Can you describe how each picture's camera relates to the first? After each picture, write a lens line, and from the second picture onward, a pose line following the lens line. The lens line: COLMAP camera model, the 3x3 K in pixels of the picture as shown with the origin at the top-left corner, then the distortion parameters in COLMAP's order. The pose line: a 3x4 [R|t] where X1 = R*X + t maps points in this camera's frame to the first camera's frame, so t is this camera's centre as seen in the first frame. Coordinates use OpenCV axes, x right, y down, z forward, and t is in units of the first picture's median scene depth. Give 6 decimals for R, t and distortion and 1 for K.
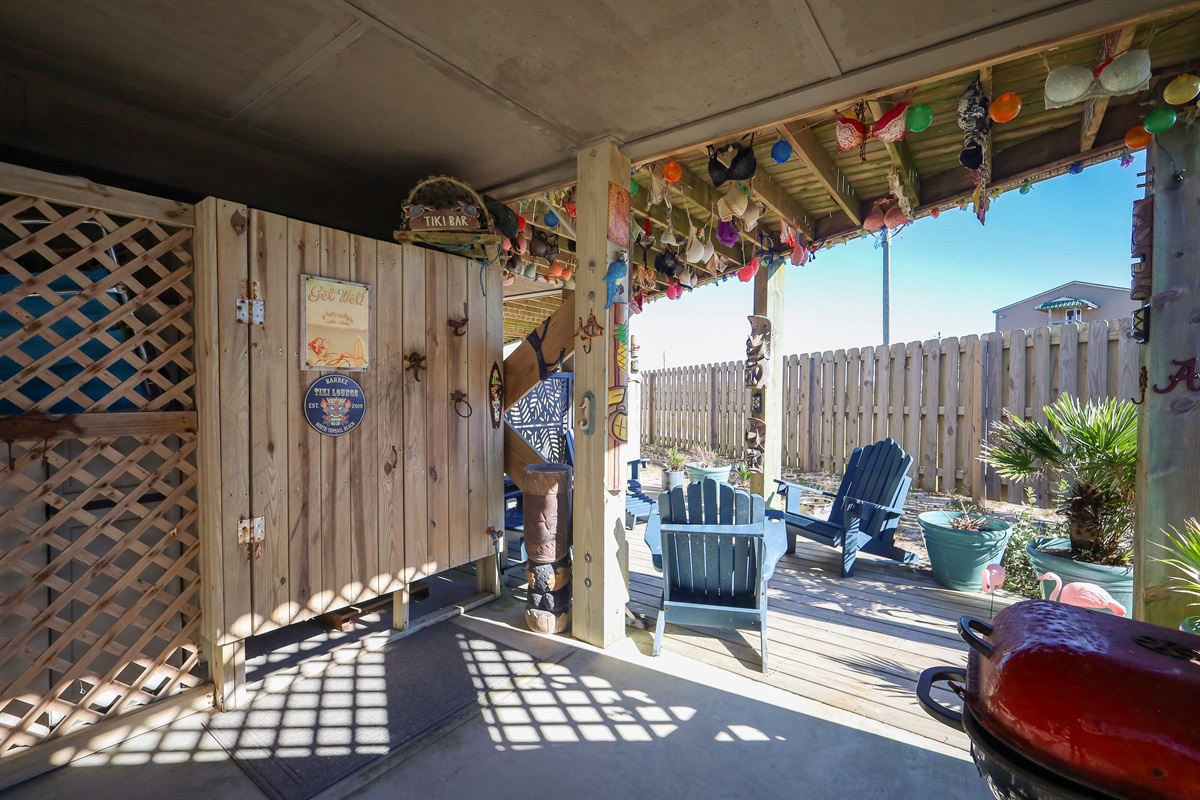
lens RADIAL K [[566.5, 0, 600.0], [0, 566.5, 400.0], [0, 0, 1]] dist [-0.000502, -0.000914]
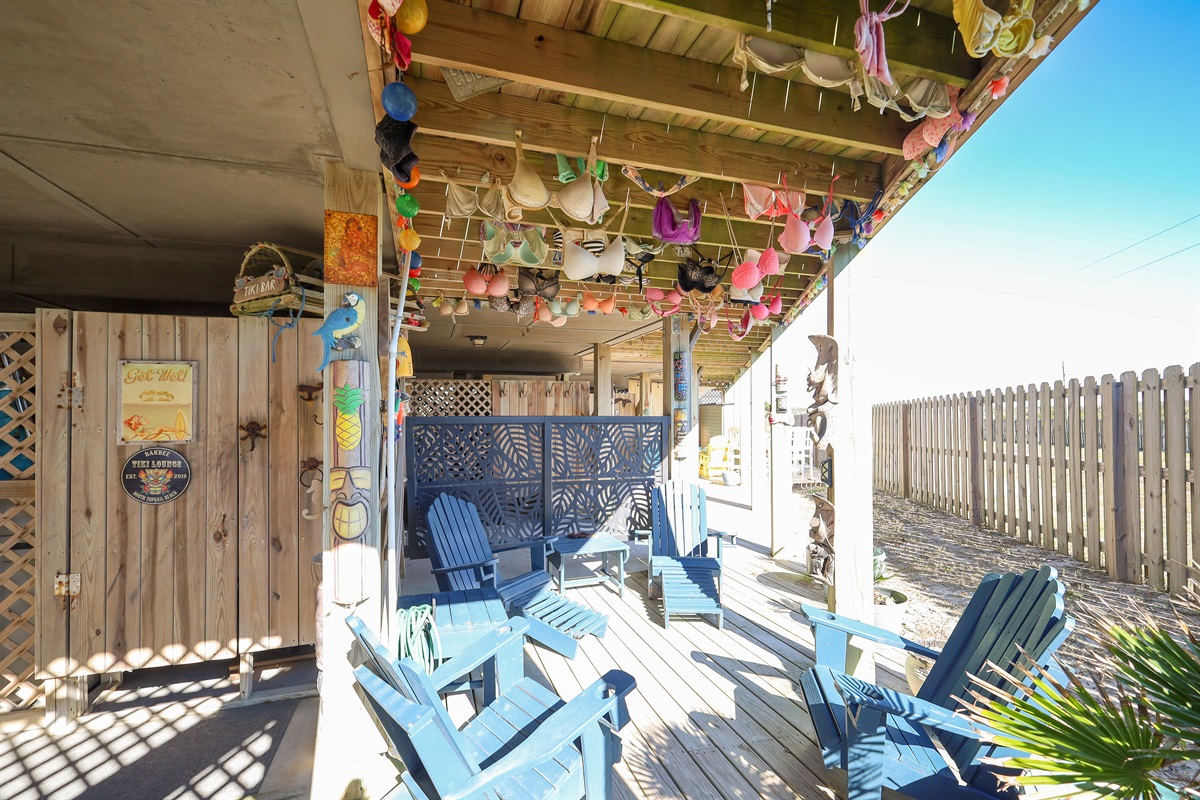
lens RADIAL K [[538.8, 0, 600.0], [0, 538.8, 400.0], [0, 0, 1]] dist [-0.000216, -0.000808]
pose [[0.794244, -0.022703, -0.607174, 0.830134], [-0.001343, 0.999234, -0.039120, -0.095621], [0.607597, 0.031886, 0.793605, 0.685545]]
